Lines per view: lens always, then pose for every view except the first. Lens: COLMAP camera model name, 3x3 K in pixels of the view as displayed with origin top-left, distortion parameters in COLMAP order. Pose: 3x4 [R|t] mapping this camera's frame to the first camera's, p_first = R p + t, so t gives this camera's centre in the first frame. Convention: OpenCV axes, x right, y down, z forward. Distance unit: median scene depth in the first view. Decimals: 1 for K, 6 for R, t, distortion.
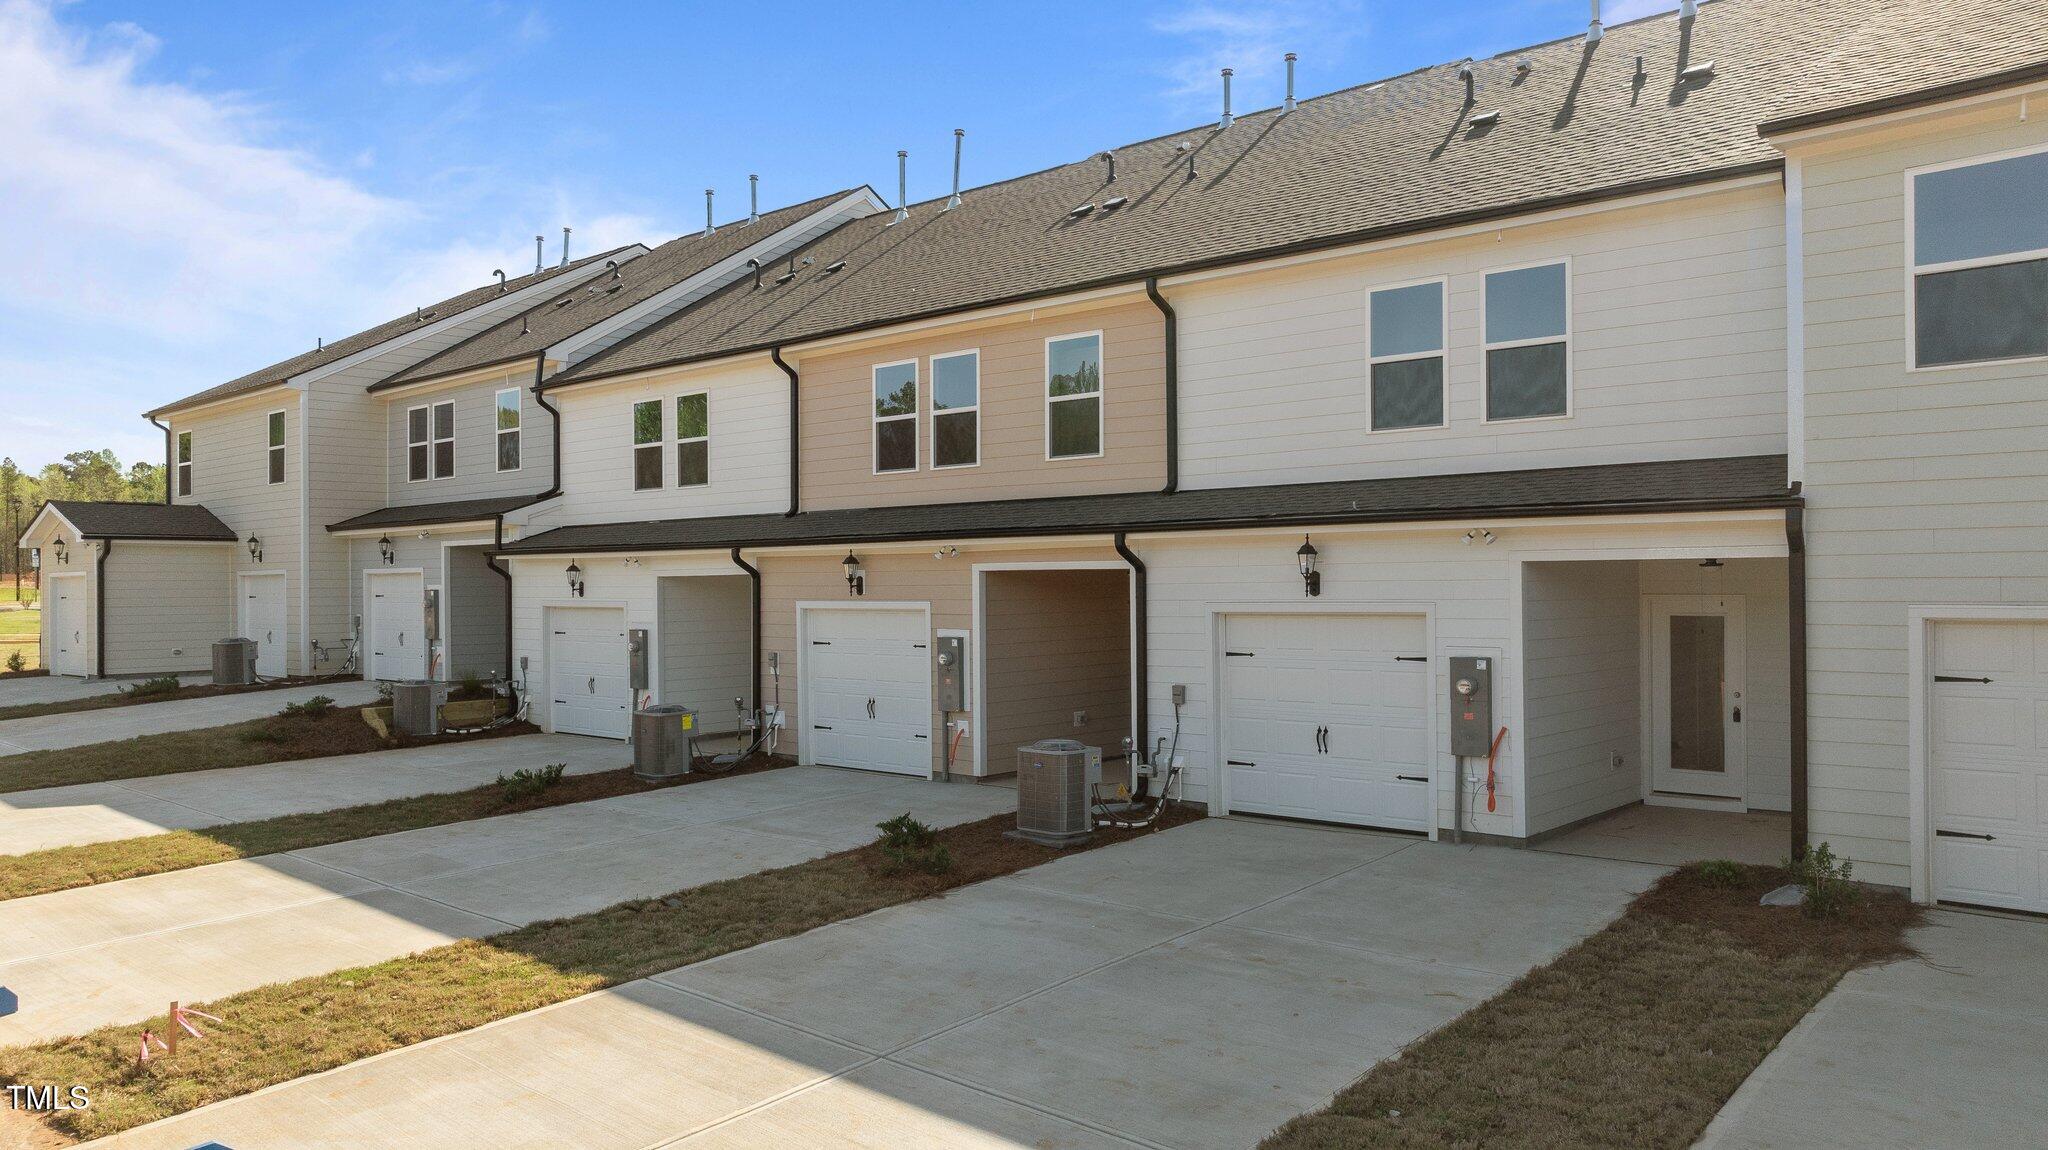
lens RADIAL K [[1444.1, 0, 1029.7], [0, 1444.1, 575.3], [0, 0, 1]] dist [-0.018596, -0.008432]
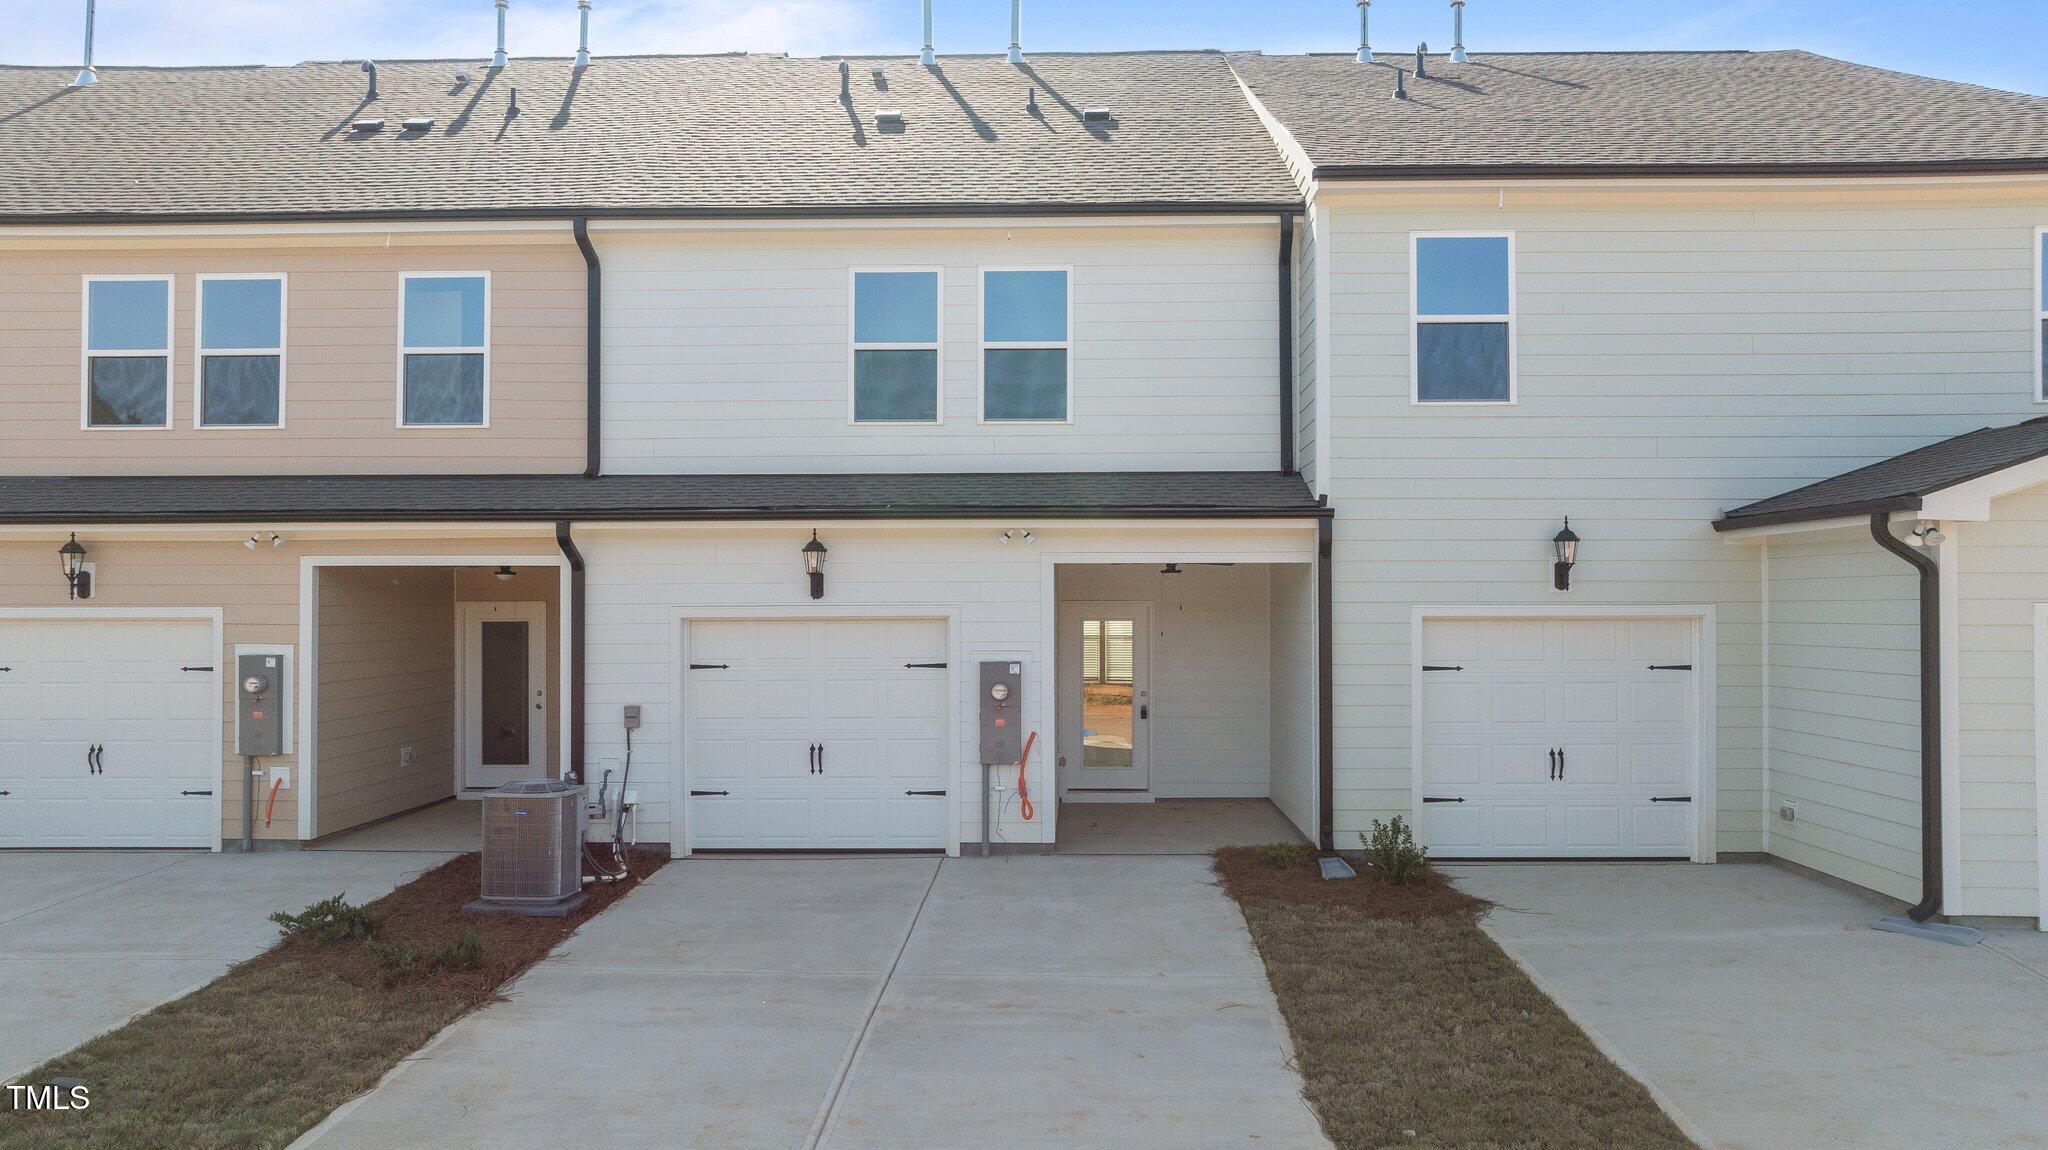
lens RADIAL K [[1453.5, 0, 1041.3], [0, 1453.5, 569.3], [0, 0, 1]] dist [-0.045598, 0.041836]
pose [[0.765433, 0.020393, 0.643192, -0.206292], [-0.007759, 0.999718, -0.022463, 0.011398], [-0.643469, 0.012203, 0.765375, 0.162755]]
